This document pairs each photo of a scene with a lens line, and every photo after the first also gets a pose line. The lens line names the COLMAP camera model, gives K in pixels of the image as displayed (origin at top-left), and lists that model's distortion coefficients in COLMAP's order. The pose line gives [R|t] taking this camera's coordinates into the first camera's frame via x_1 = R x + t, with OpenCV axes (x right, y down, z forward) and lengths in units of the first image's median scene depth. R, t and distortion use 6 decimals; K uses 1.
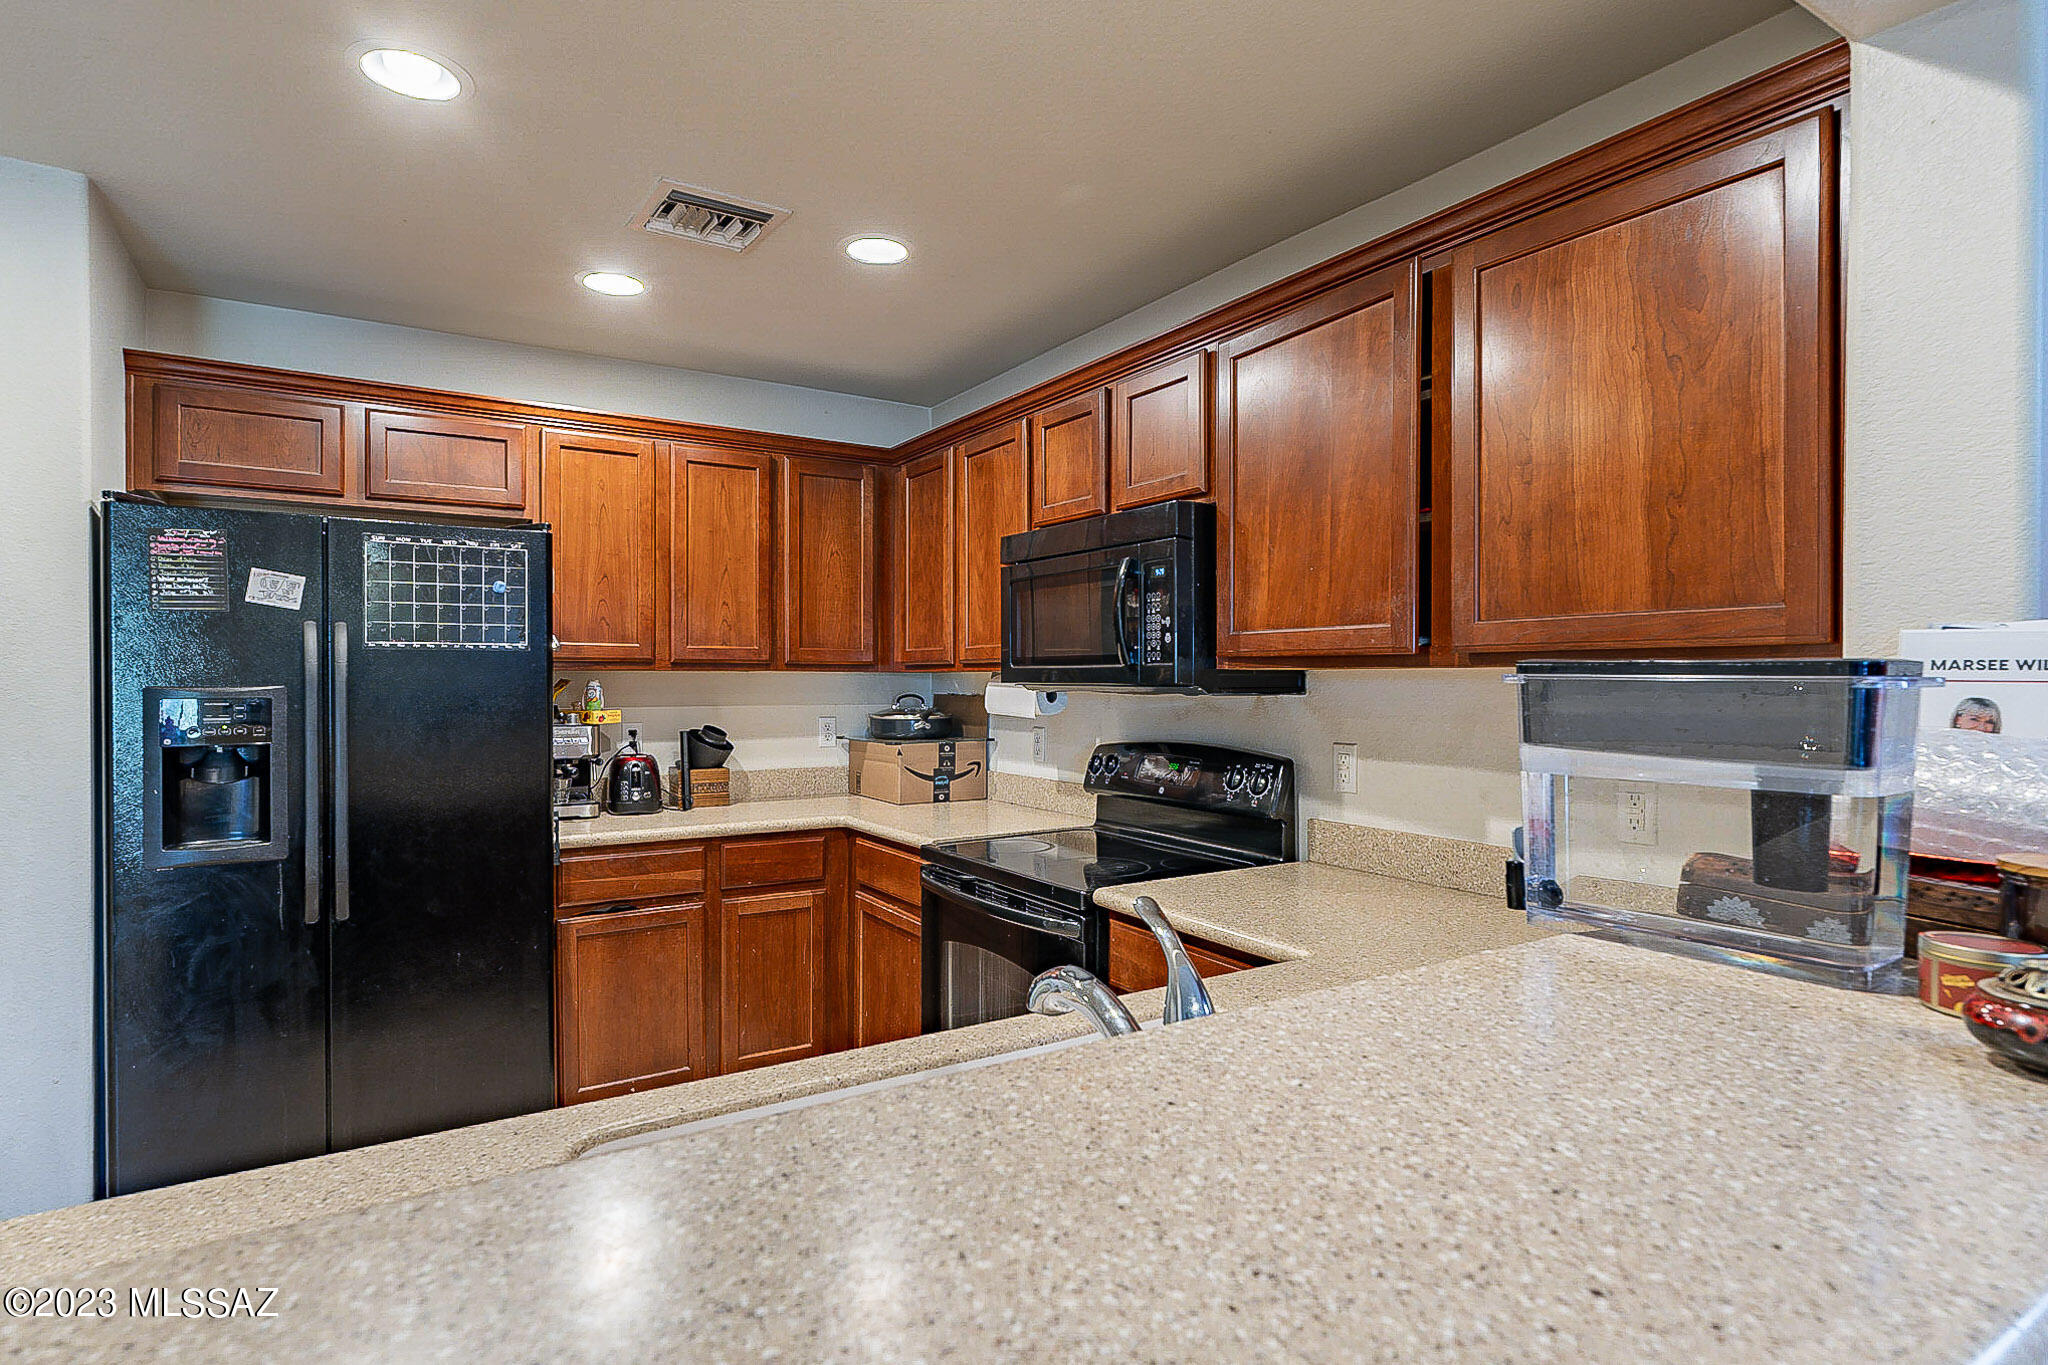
lens RADIAL K [[1055.6, 0, 1025.7], [0, 1055.6, 684.4], [0, 0, 1]] dist [-0.005040, -0.000290]
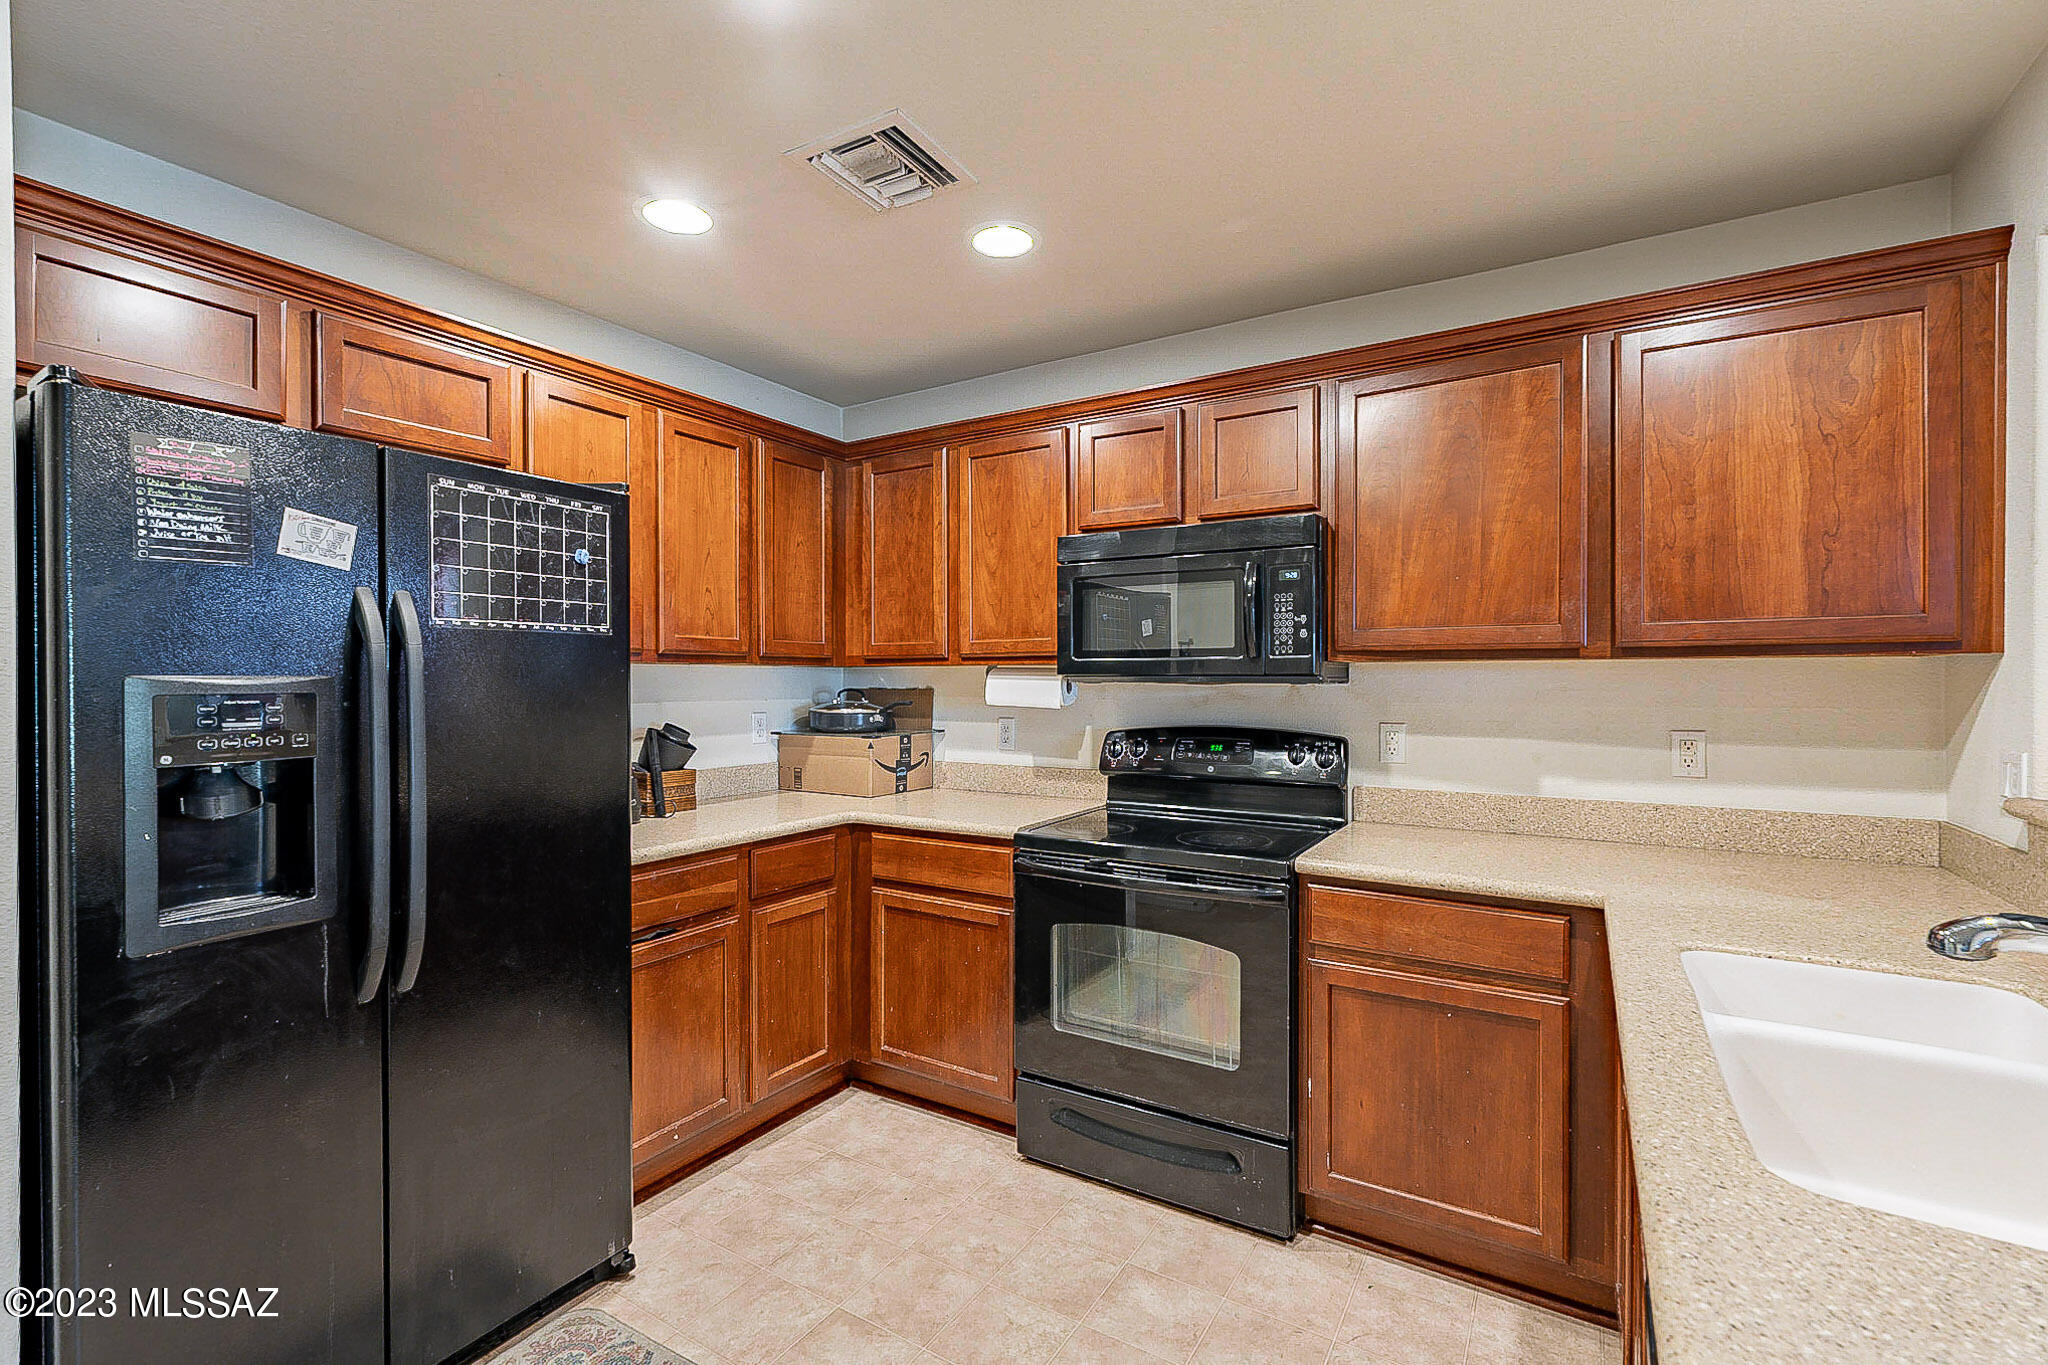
lens RADIAL K [[900.0, 0, 1016.2], [0, 900.0, 683.8], [0, 0, 1]] dist [-0.006668, 0.000162]
pose [[0.902142, -0.004129, 0.431418, -0.482838], [0.004177, 0.999991, 0.000838, 0.007167], [-0.431418, 0.001046, 0.902152, 0.220572]]
